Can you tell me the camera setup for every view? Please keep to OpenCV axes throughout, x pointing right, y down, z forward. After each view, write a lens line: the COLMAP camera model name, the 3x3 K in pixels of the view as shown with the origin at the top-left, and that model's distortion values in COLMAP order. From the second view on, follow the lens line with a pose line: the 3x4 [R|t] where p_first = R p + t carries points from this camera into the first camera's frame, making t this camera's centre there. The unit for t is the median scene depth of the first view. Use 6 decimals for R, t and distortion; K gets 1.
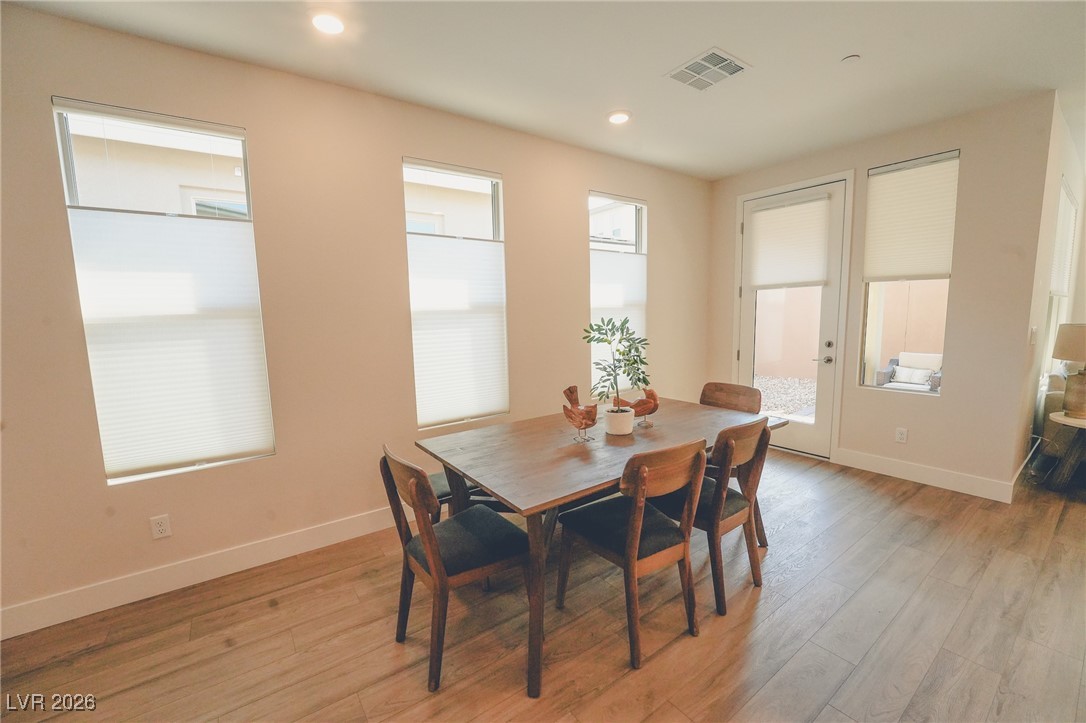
lens RADIAL K [[440.5, 0, 546.9], [0, 440.5, 365.0], [0, 0, 1]] dist [-0.027956, 0.003696]
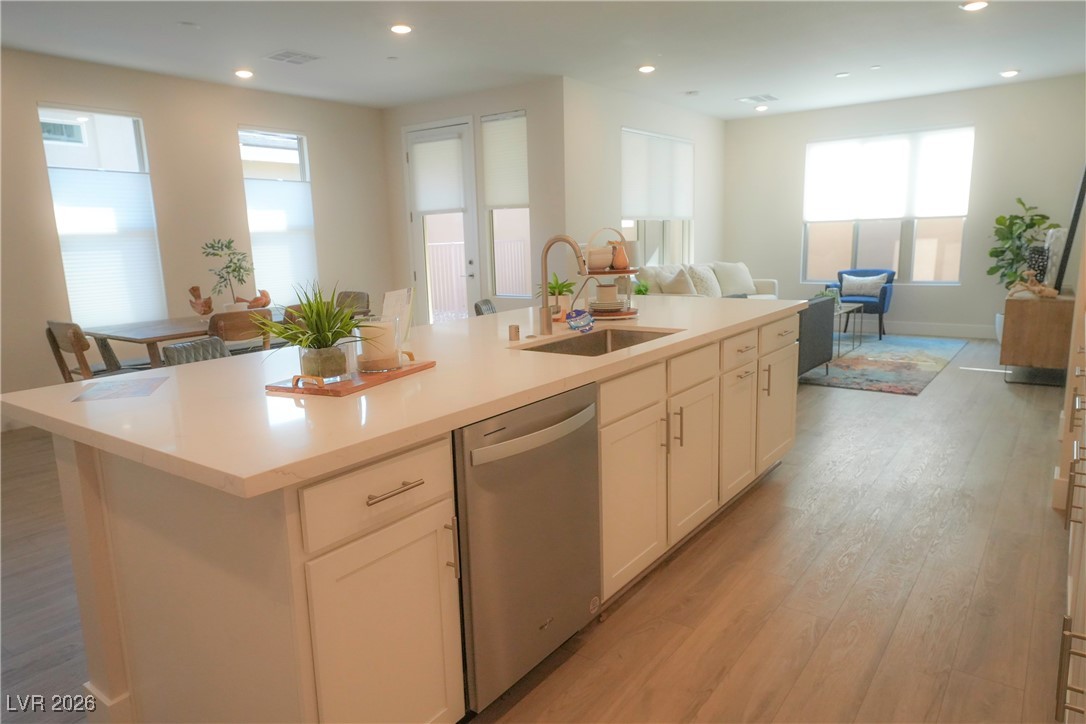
lens RADIAL K [[703.6, 0, 545.1], [0, 703.6, 363.1], [0, 0, 1]] dist [0.025591, -0.004057]
pose [[0.954852, -0.060516, 0.290853, 0.364704], [0.045197, 0.997228, 0.059111, 0.168062], [-0.293623, -0.043296, 0.954940, -1.241291]]
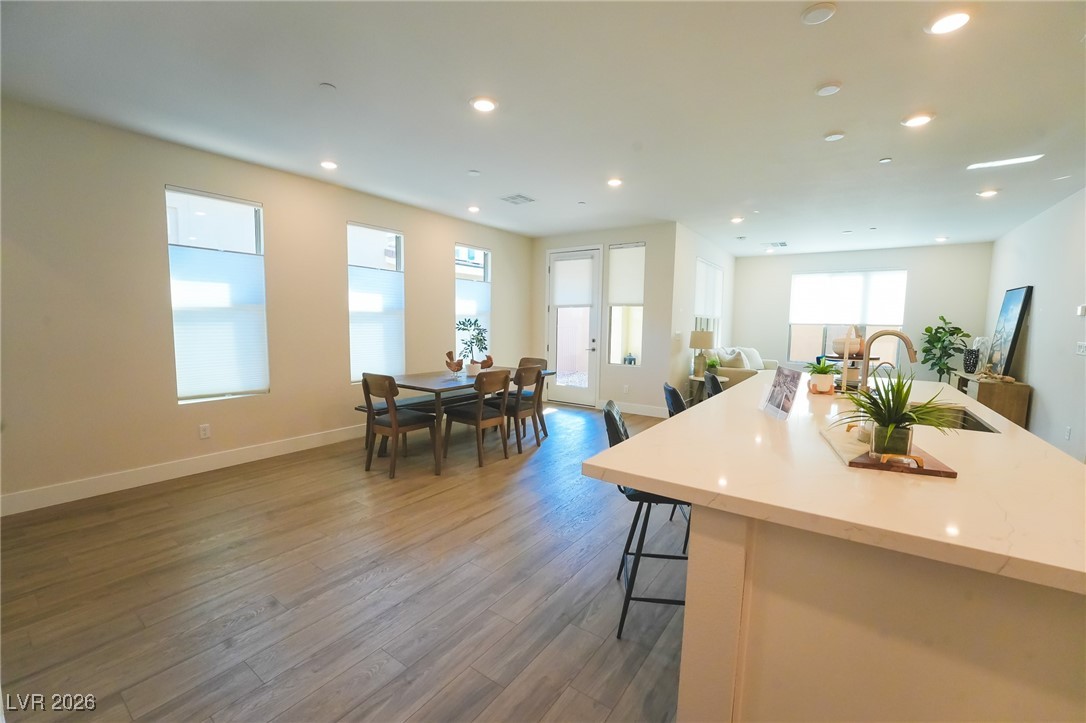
lens RADIAL K [[440.5, 0, 546.5], [0, 440.5, 361.8], [0, 0, 1]] dist [-0.027956, 0.003696]
pose [[0.946134, 0.005837, 0.323722, -0.140838], [0.004850, 0.999470, -0.032195, 0.128189], [-0.323738, 0.032031, 0.945604, -0.833237]]
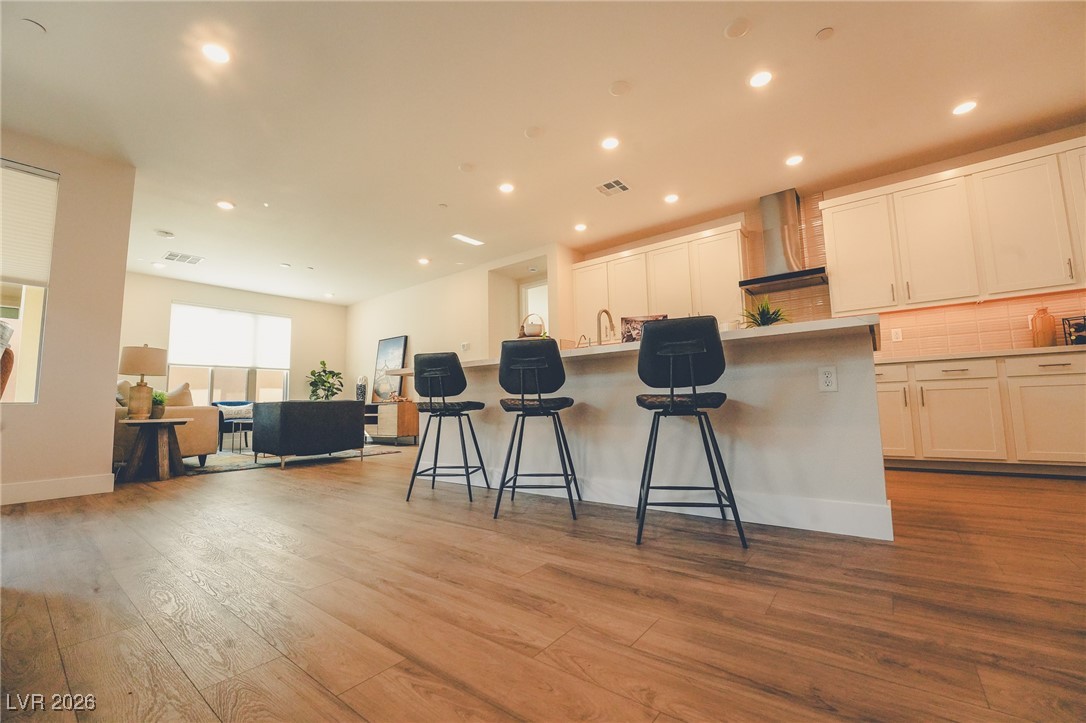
lens RADIAL K [[440.5, 0, 546.9], [0, 440.5, 361.1], [0, 0, 1]] dist [-0.027956, 0.003696]
pose [[-0.275300, 0.121971, 0.953590, -0.387350], [0.147684, 0.985511, -0.083417, 0.263062], [-0.949947, 0.117865, -0.289324, 0.200255]]
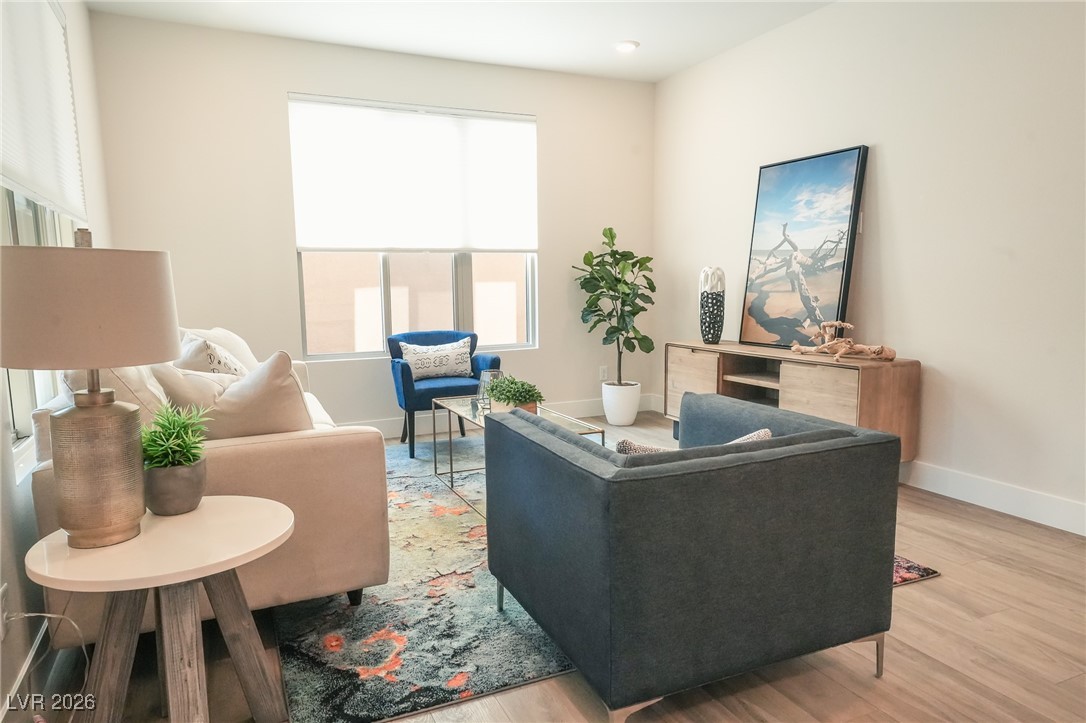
lens RADIAL K [[703.6, 0, 543.6], [0, 703.6, 370.7], [0, 0, 1]] dist [0.025591, -0.004057]
pose [[0.191764, -0.108886, 0.975382, 0.880648], [0.126528, 0.988276, 0.085449, -0.007219], [-0.973251, 0.107028, 0.203293, 0.605550]]
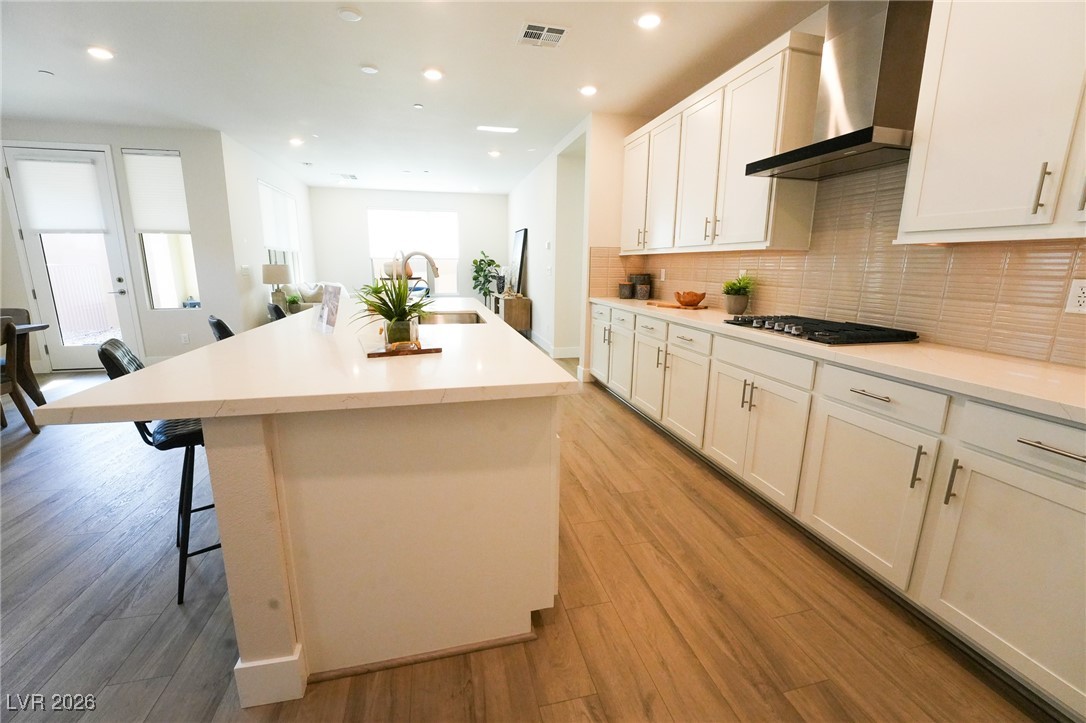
lens RADIAL K [[440.5, 0, 545.5], [0, 440.5, 359.3], [0, 0, 1]] dist [-0.027956, 0.003696]
pose [[0.381632, -0.167457, 0.909019, -0.101169], [0.093988, 0.985385, 0.142066, 0.169455], [-0.919523, 0.031220, 0.391794, -0.913112]]
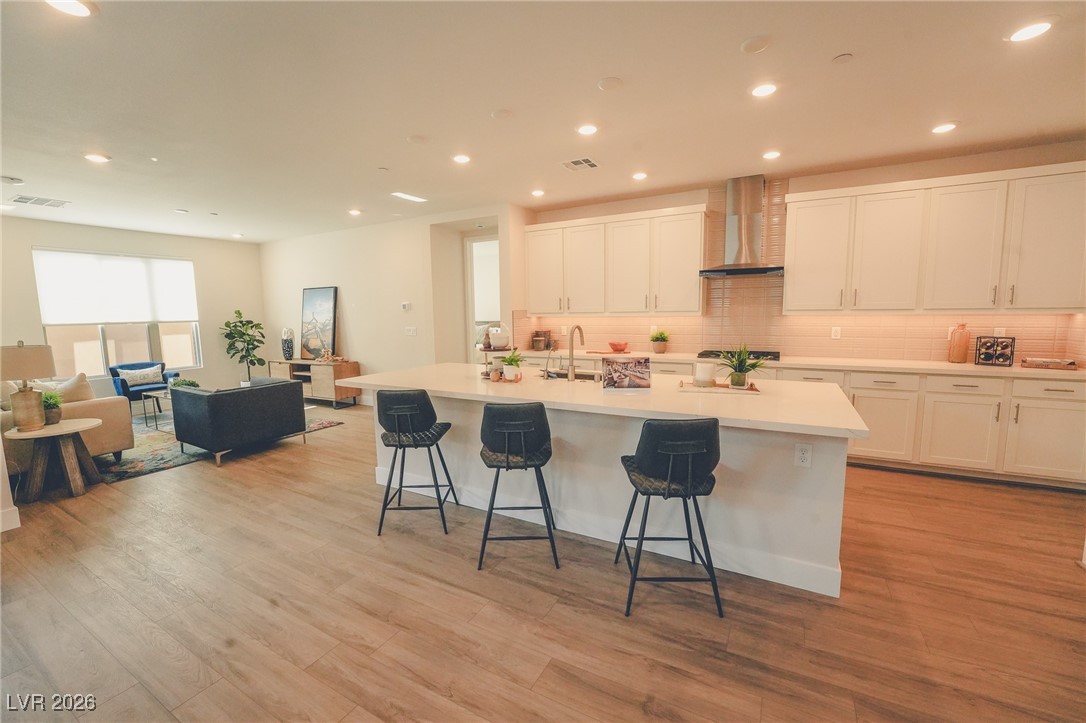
lens RADIAL K [[440.5, 0, 543.0], [0, 440.5, 363.5], [0, 0, 1]] dist [-0.027956, 0.003696]
pose [[-0.421048, -0.078599, 0.903626, -0.314141], [0.134823, 0.979748, 0.148042, -0.032407], [-0.896962, 0.184163, -0.401924, 0.245562]]
